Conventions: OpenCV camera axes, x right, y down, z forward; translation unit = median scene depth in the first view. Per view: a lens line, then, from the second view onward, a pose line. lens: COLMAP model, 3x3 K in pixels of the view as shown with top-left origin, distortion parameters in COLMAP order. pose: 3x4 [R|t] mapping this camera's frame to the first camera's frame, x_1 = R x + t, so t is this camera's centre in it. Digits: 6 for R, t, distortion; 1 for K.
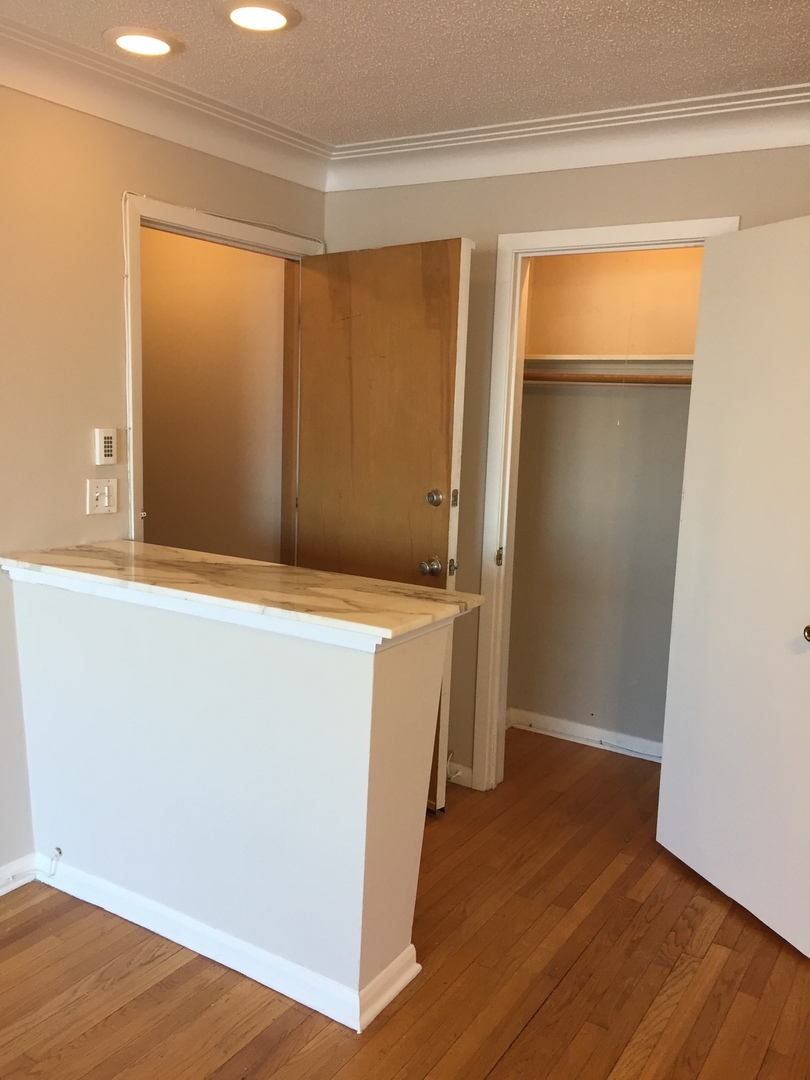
lens RADIAL K [[918.0, 0, 408.9], [0, 918.0, 545.1], [0, 0, 1]] dist [0.087089, -0.106774]
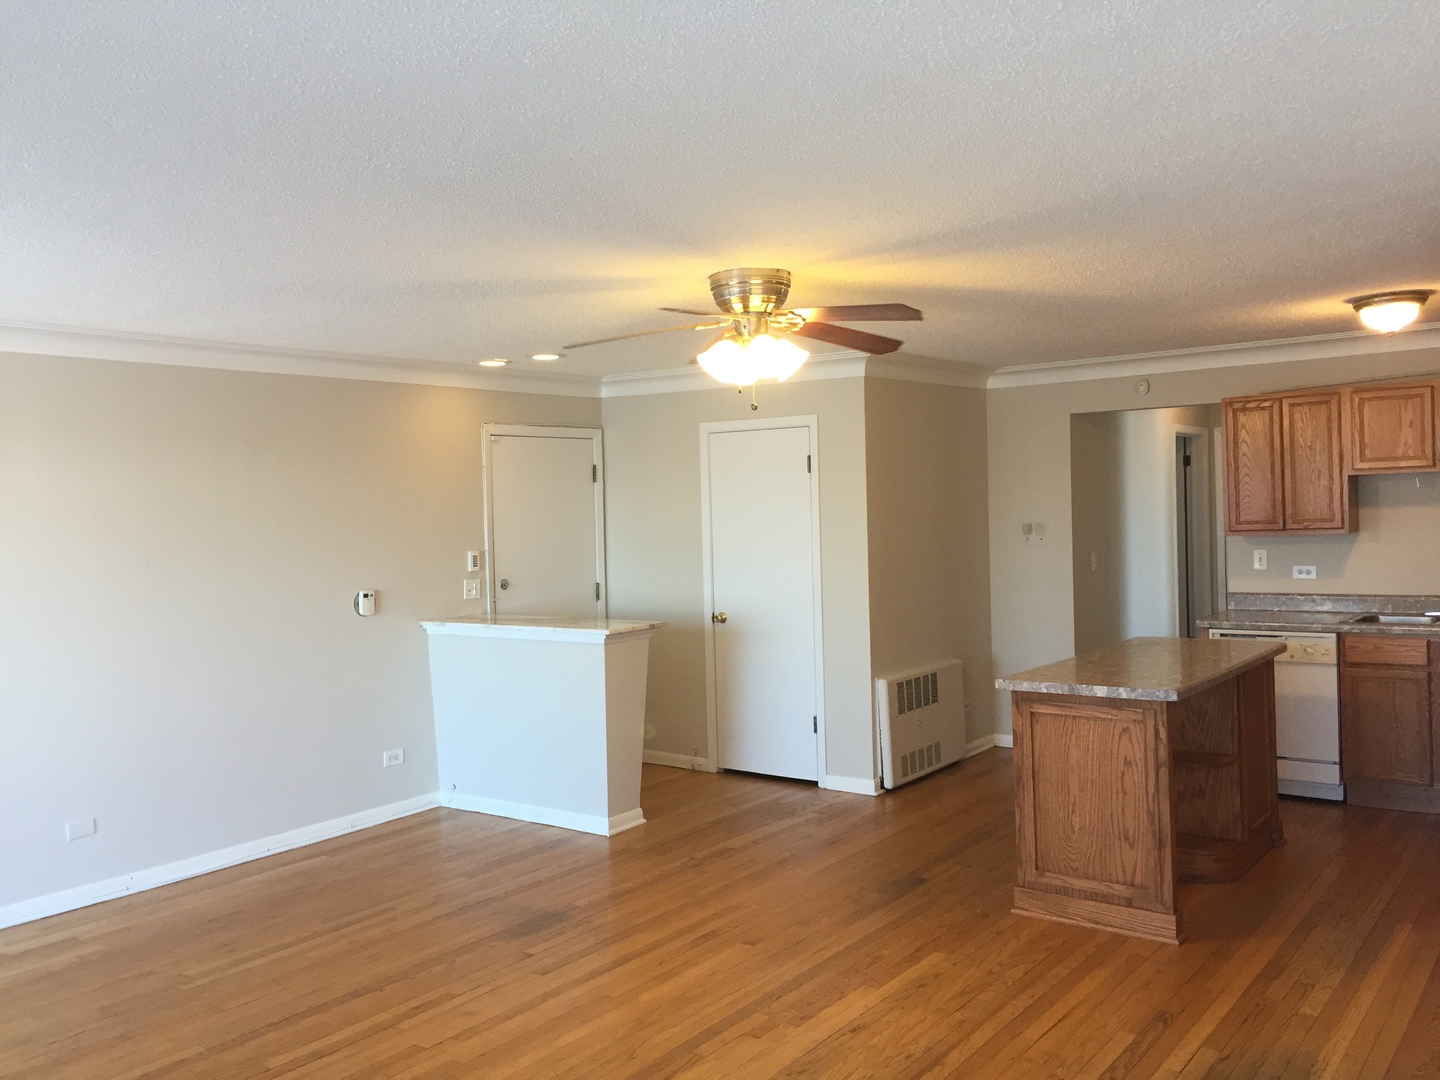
lens RADIAL K [[1224.0, 0, 720.0], [0, 1224.0, 540.0], [0, 0, 1]] dist [0.087089, -0.106774]
pose [[0.995418, -0.056897, -0.076845, 0.355971], [0.046475, 0.990268, -0.131183, 0.201680], [0.083561, 0.127010, 0.988375, -1.413951]]
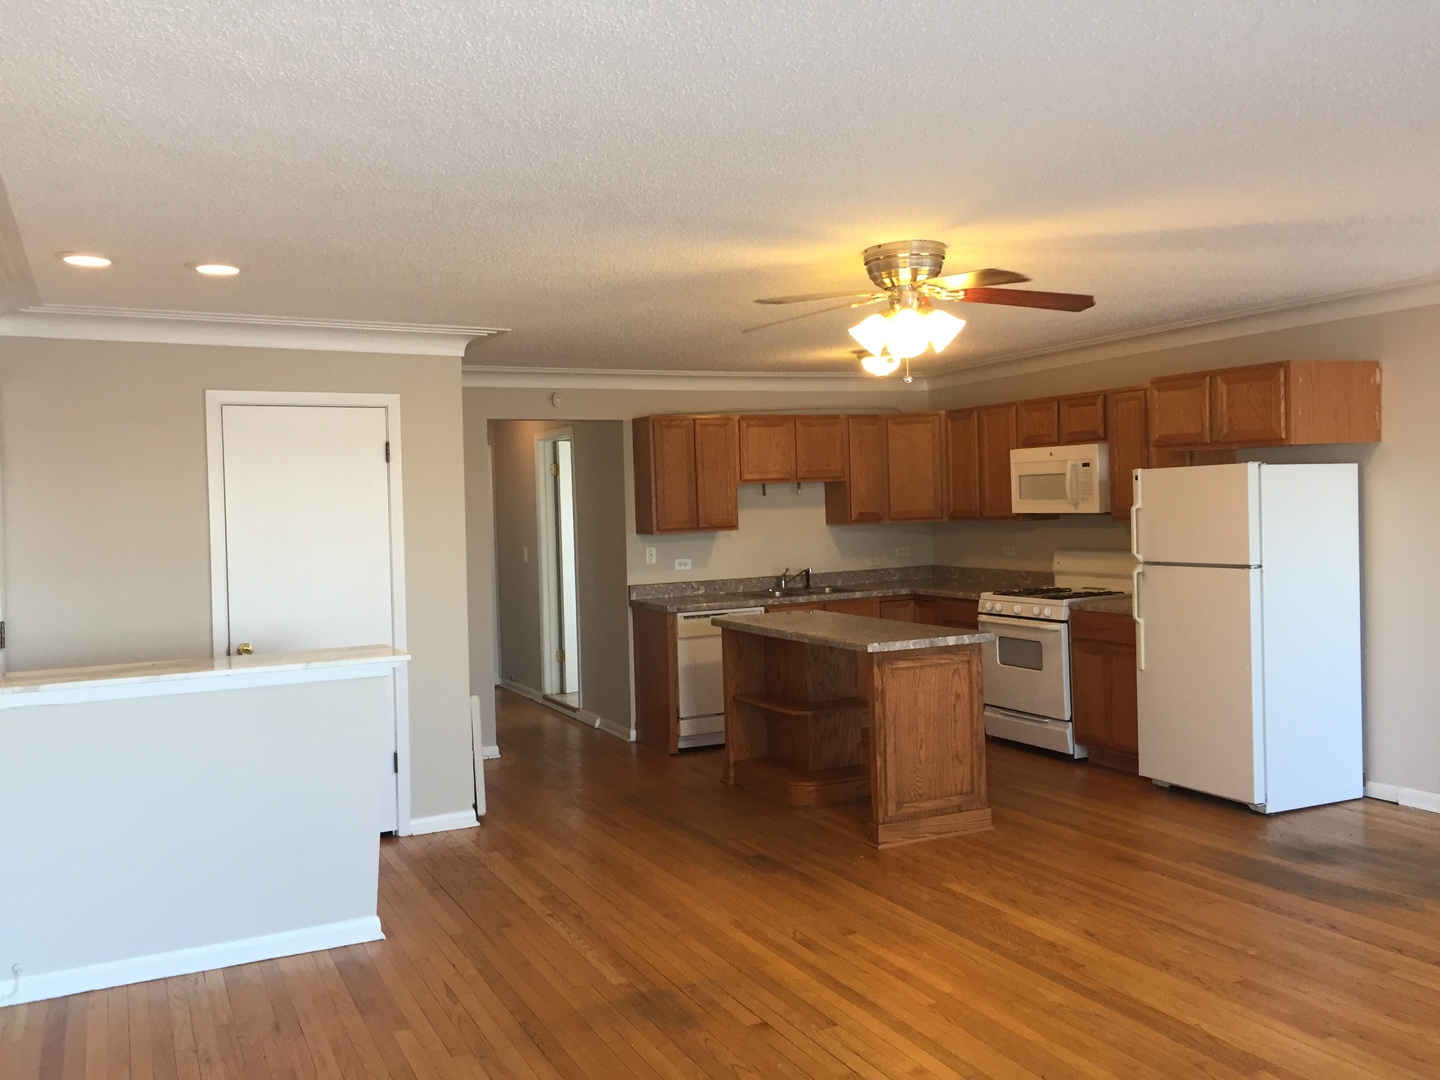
lens RADIAL K [[1224.0, 0, 720.0], [0, 1224.0, 540.0], [0, 0, 1]] dist [0.087089, -0.106774]
pose [[0.521841, -0.069214, 0.850230, -1.168725], [0.179127, 0.983372, -0.029889, 0.039800], [-0.834024, 0.167896, 0.525562, -0.496431]]
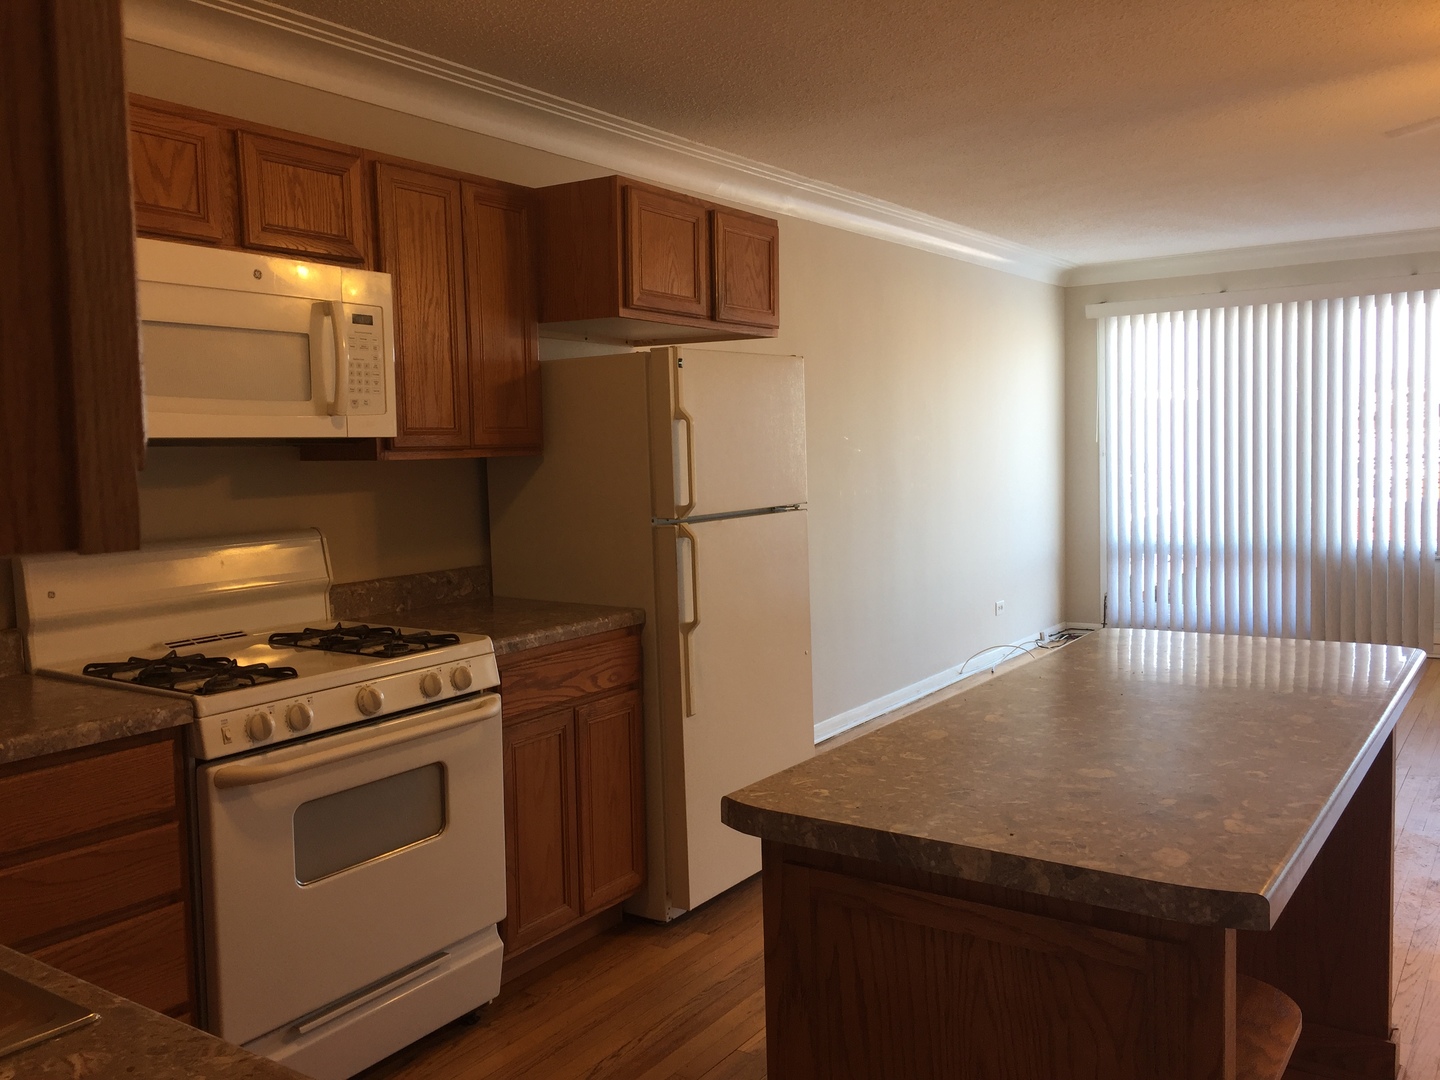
lens RADIAL K [[1224.0, 0, 720.0], [0, 1224.0, 540.0], [0, 0, 1]] dist [0.087089, -0.106774]
pose [[-0.999262, -0.000030, 0.038417, 1.096013], [0.008933, 0.972410, 0.233109, -0.116065], [-0.037365, 0.233280, -0.971692, 1.265548]]
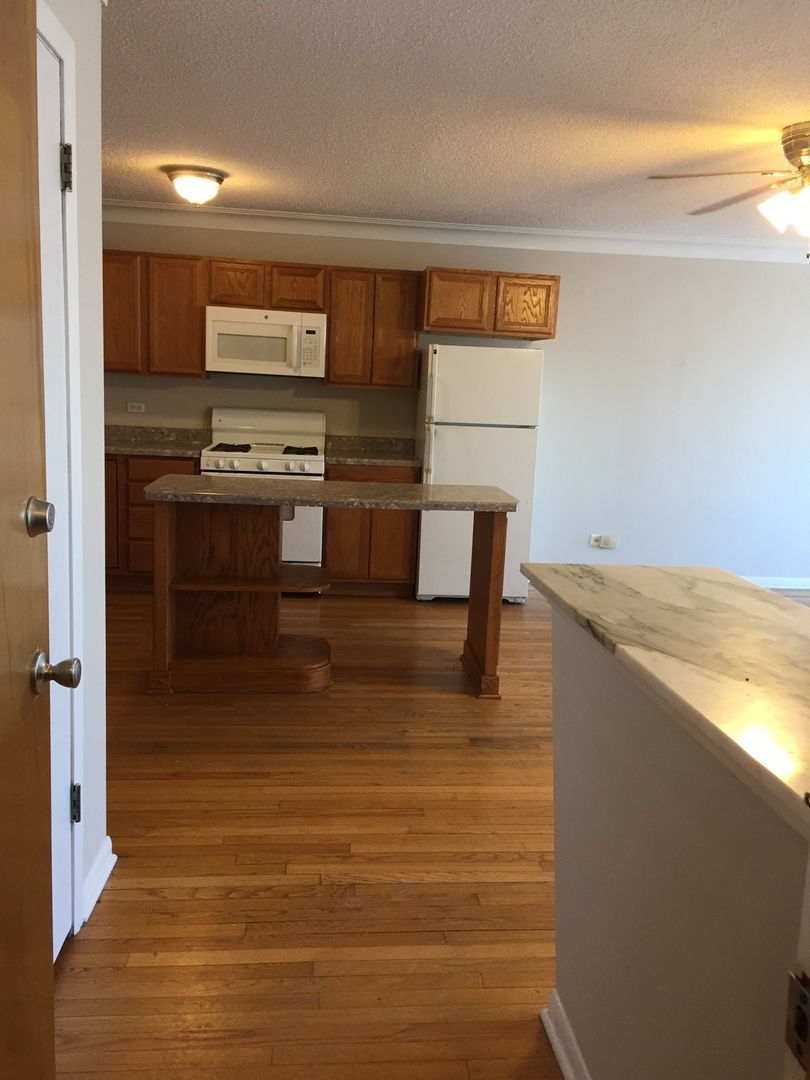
lens RADIAL K [[918.0, 0, 408.9], [0, 918.0, 545.1], [0, 0, 1]] dist [0.087089, -0.106774]
pose [[-0.609692, -0.190465, 0.769414, -0.438510], [0.061267, 0.956472, 0.285319, -0.179873], [-0.790267, 0.221097, -0.571484, 1.351883]]
